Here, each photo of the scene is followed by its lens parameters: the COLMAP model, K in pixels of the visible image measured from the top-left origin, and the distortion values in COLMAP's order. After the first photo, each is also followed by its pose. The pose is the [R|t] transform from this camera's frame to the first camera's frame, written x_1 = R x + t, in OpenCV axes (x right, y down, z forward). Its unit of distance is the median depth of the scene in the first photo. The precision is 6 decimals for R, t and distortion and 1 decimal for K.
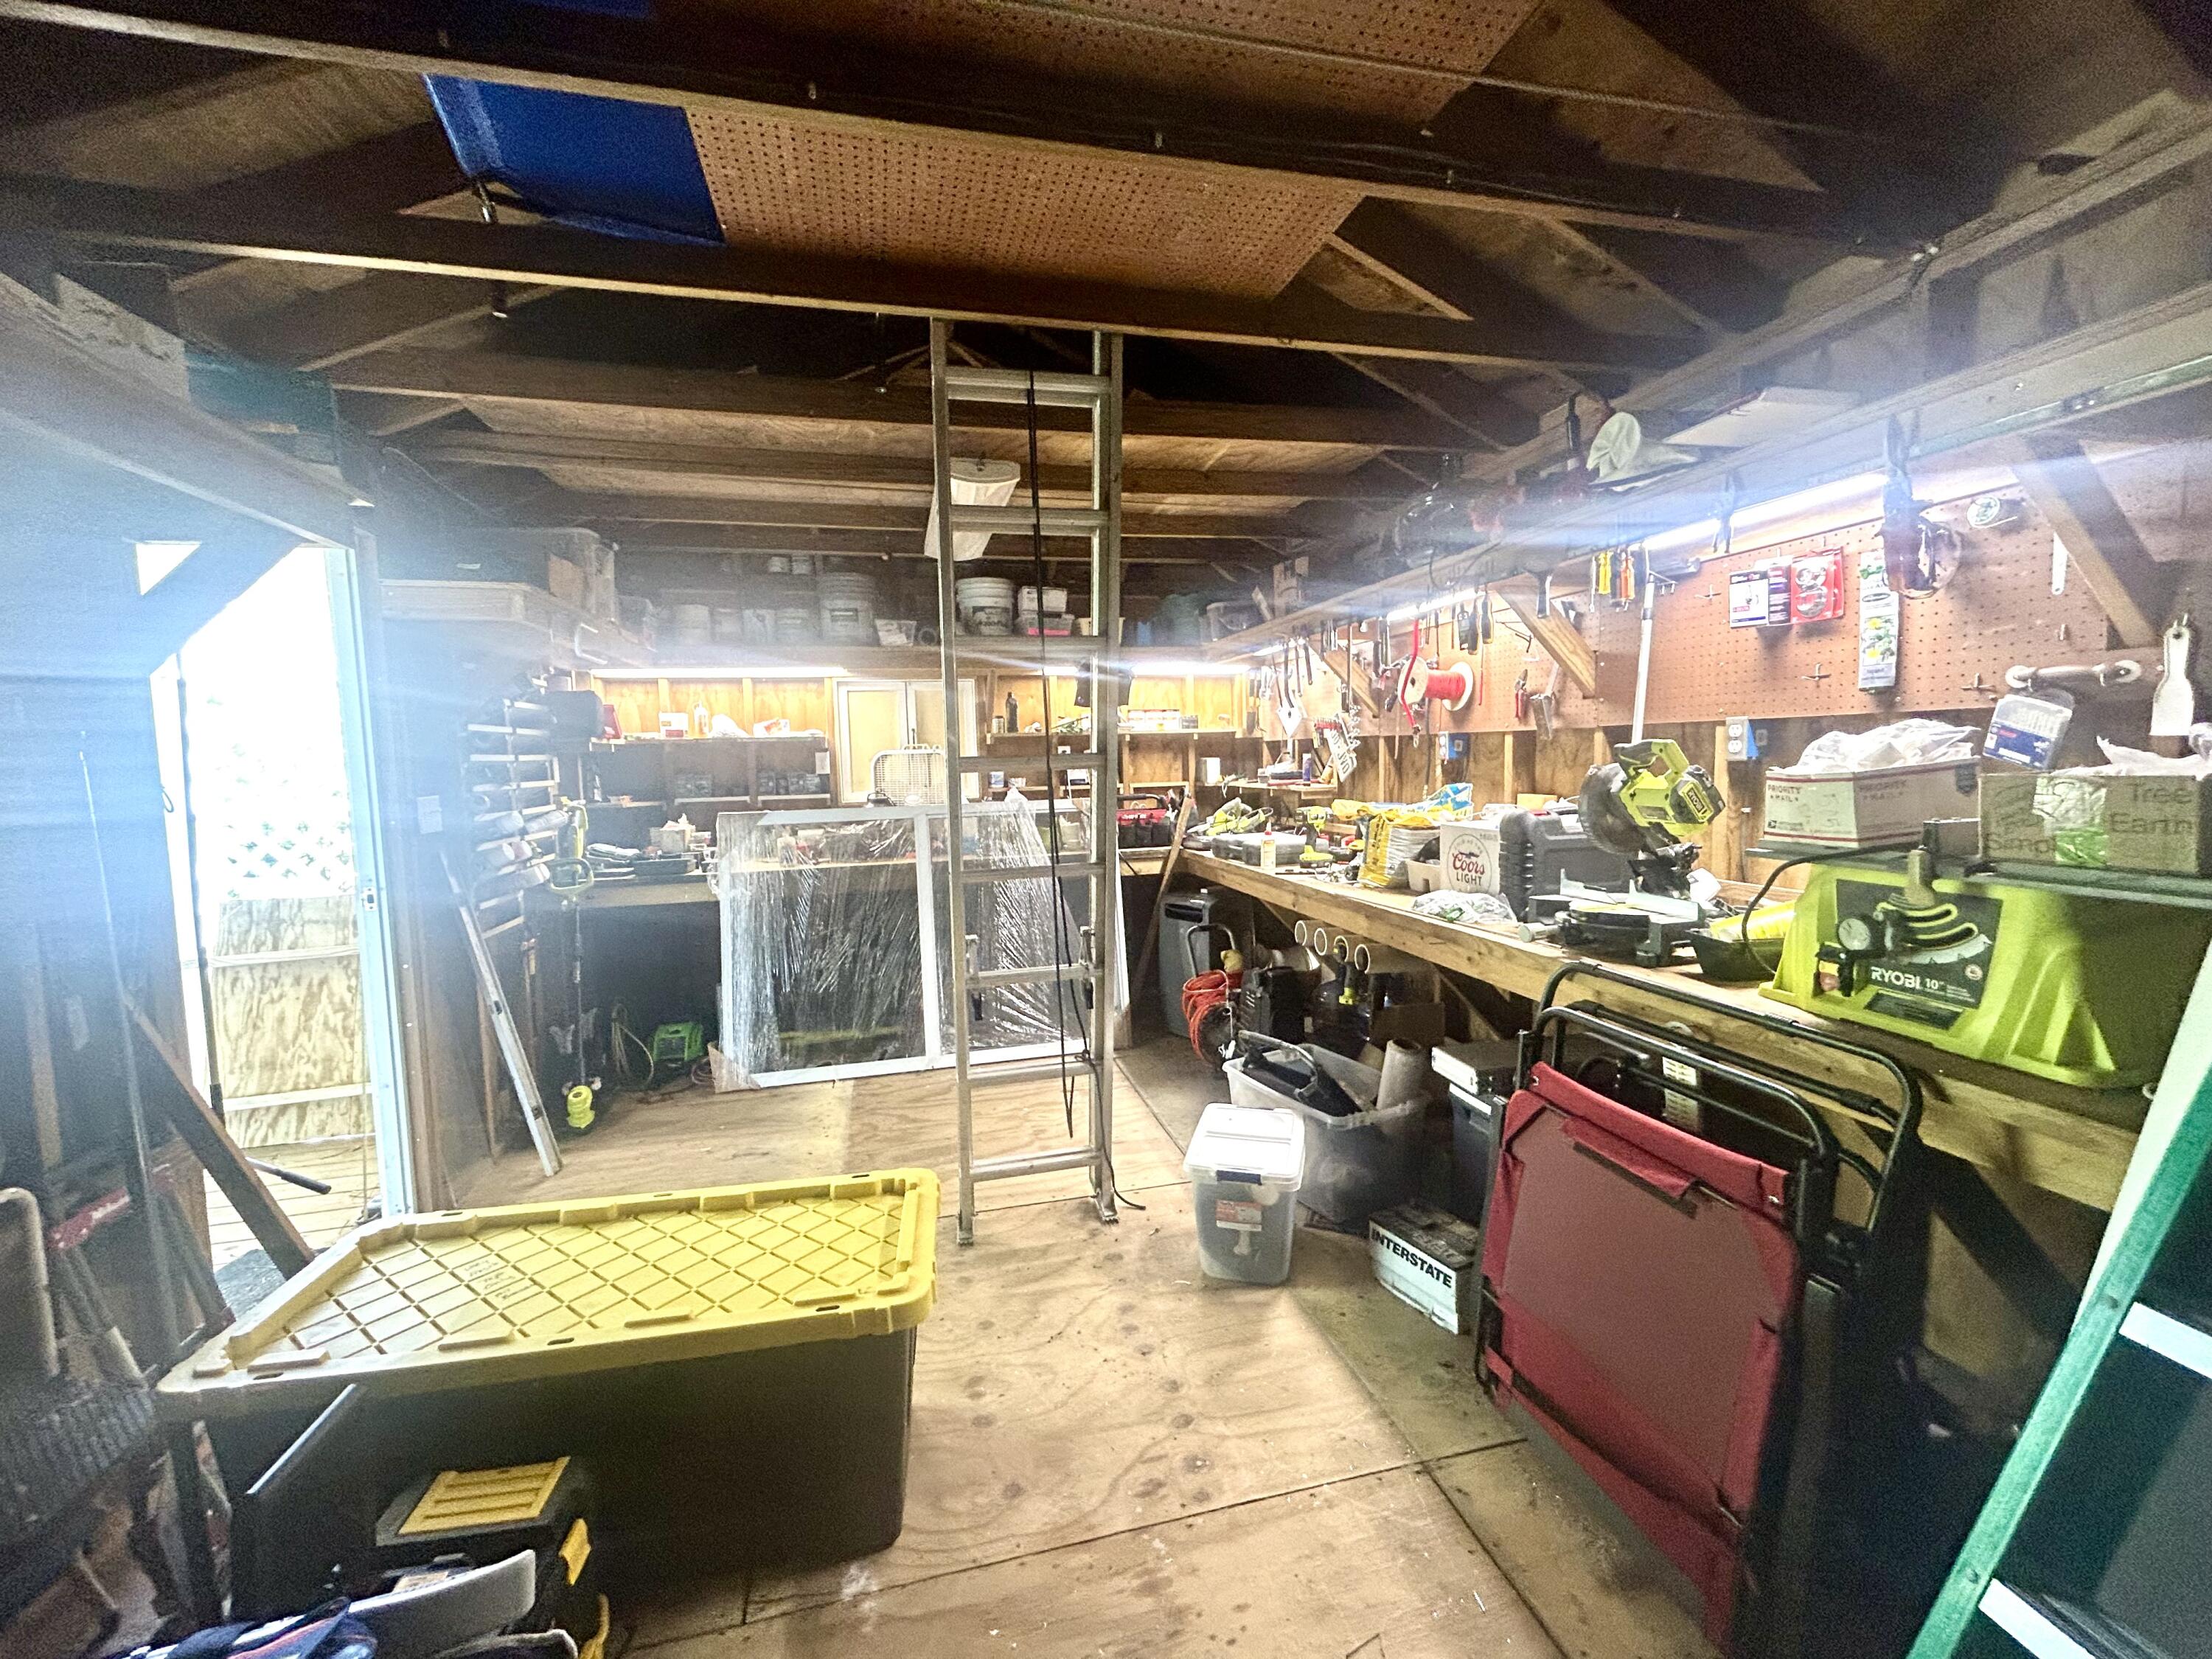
lens RADIAL K [[899.7, 0, 1112.6], [0, 899.7, 833.8], [0, 0, 1]] dist [-0.001408, -0.000018]
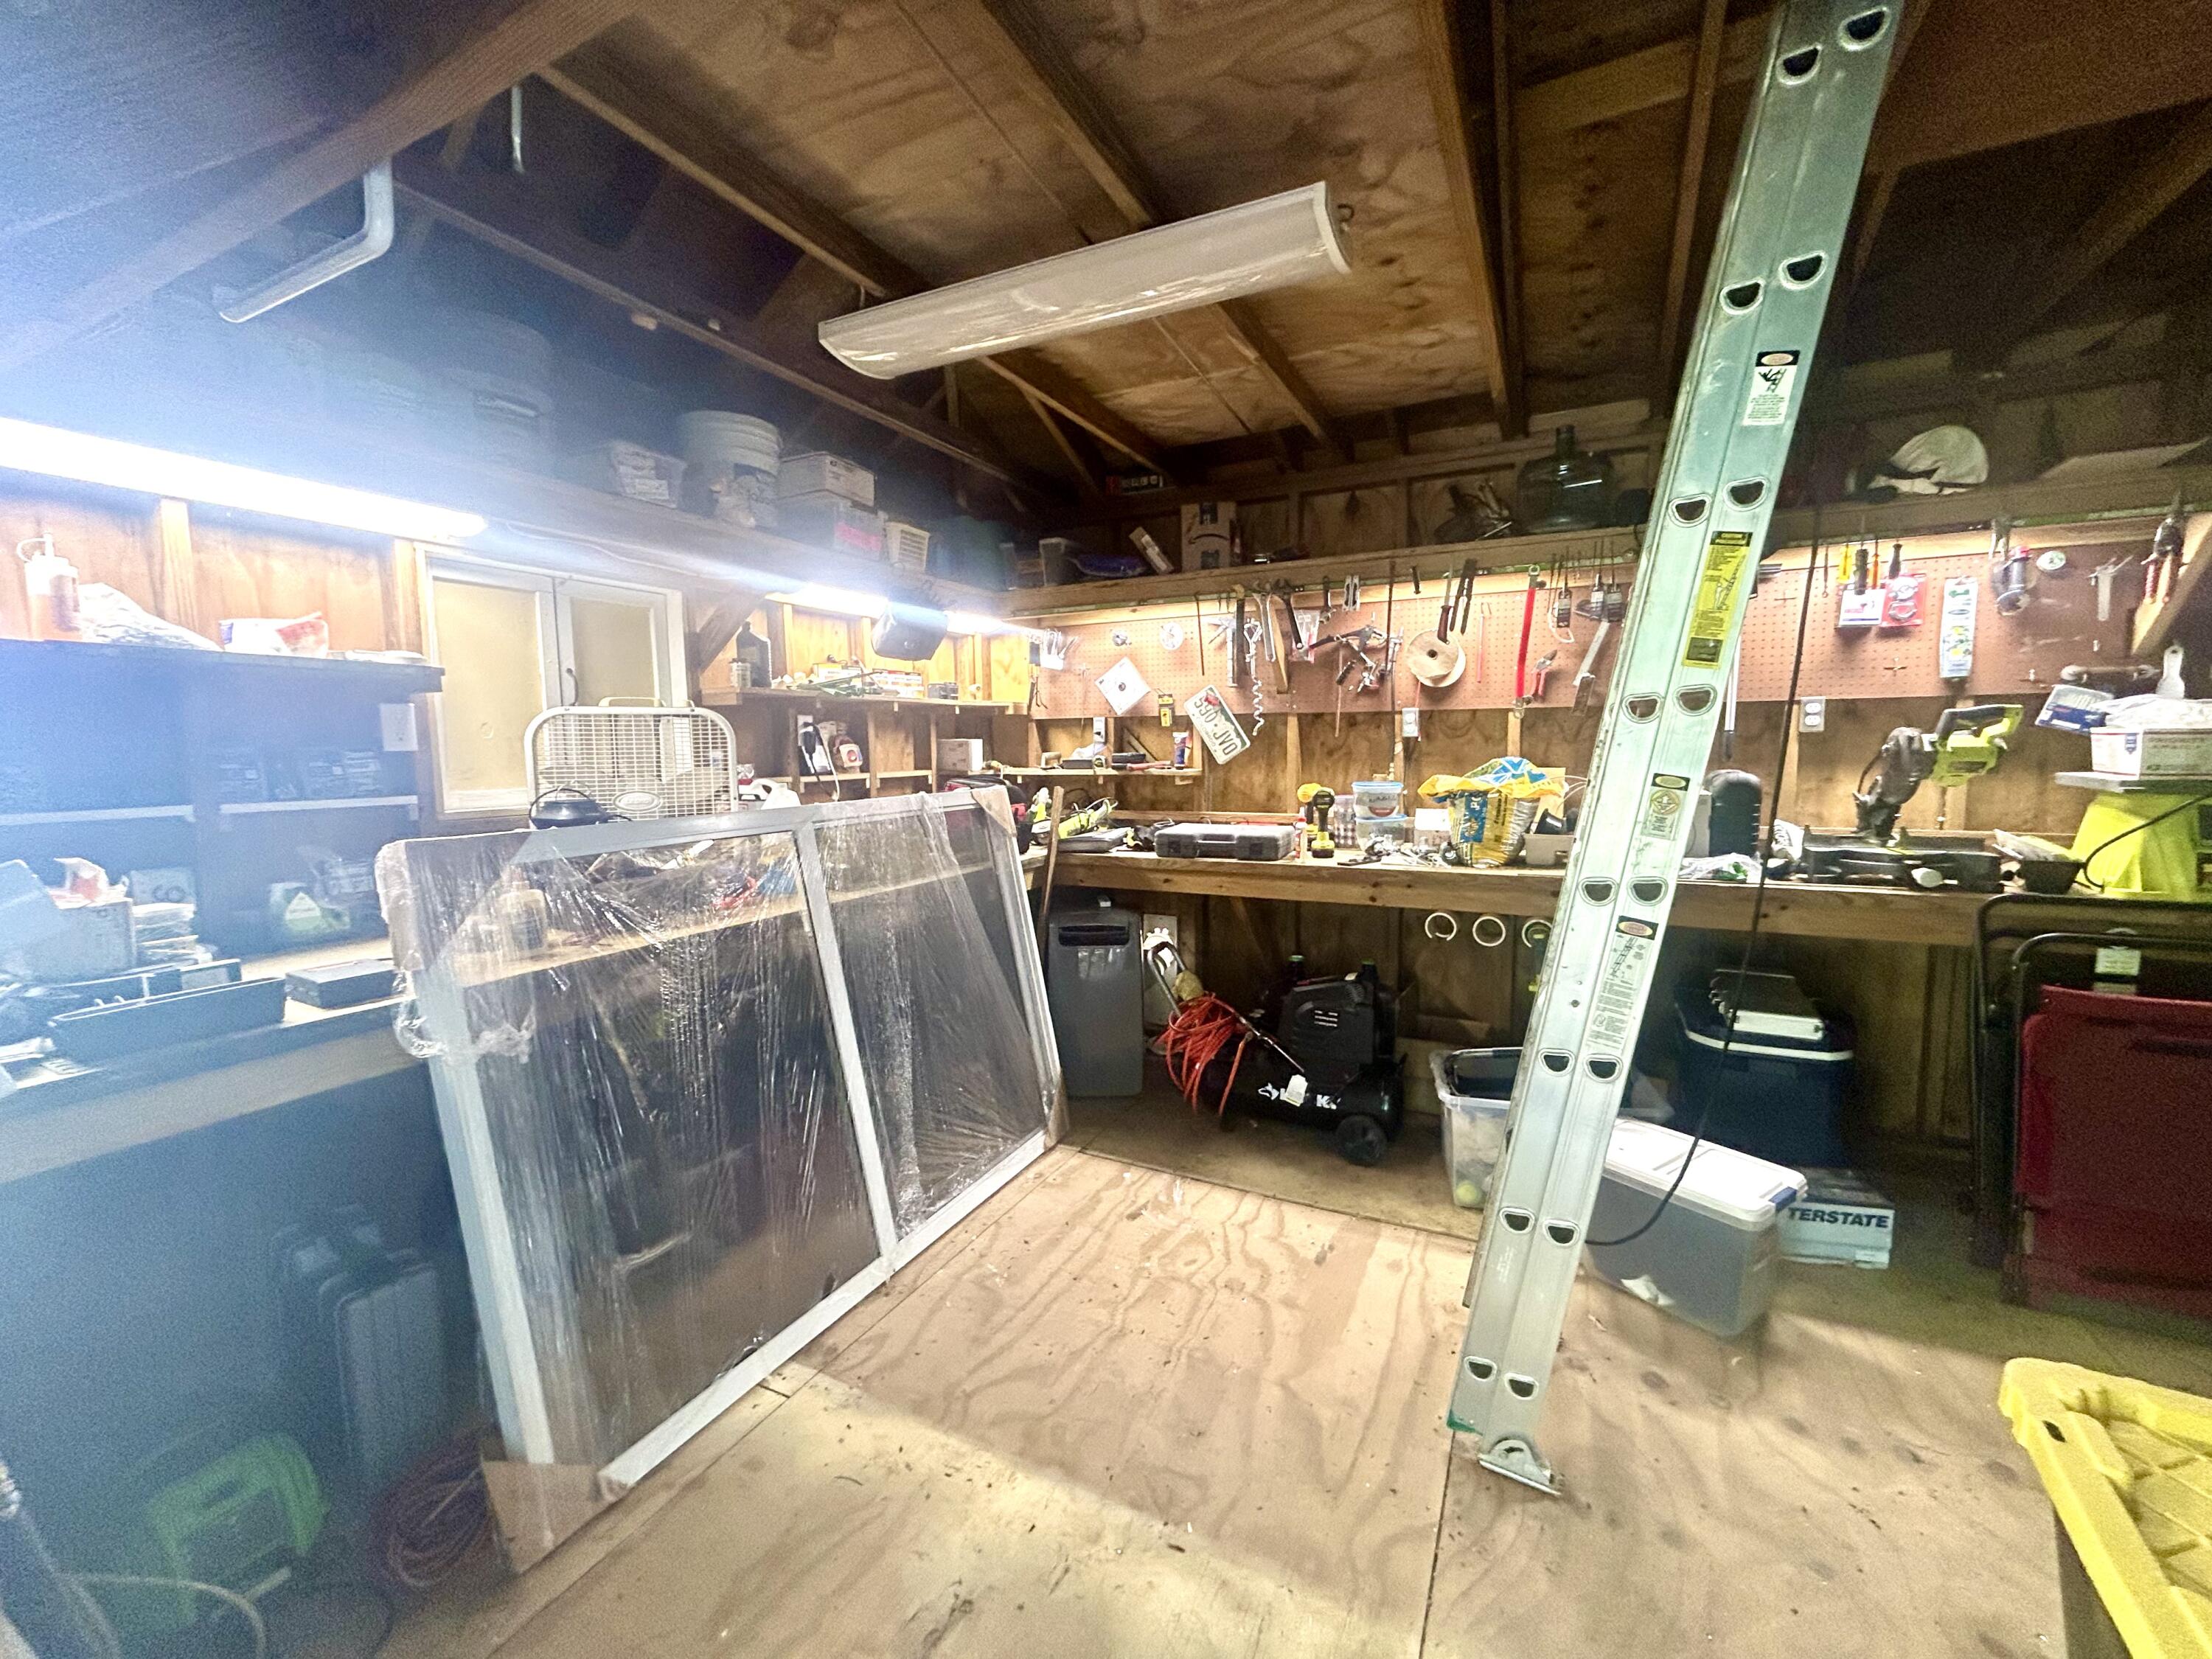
lens RADIAL K [[899.7, 0, 1102.8], [0, 899.7, 830.0], [0, 0, 1]] dist [-0.001408, -0.000018]
pose [[0.653313, -0.054147, 0.755149, -0.623342], [0.062966, 0.997870, 0.017077, -0.018738], [-0.754465, 0.036393, 0.655330, 0.629037]]
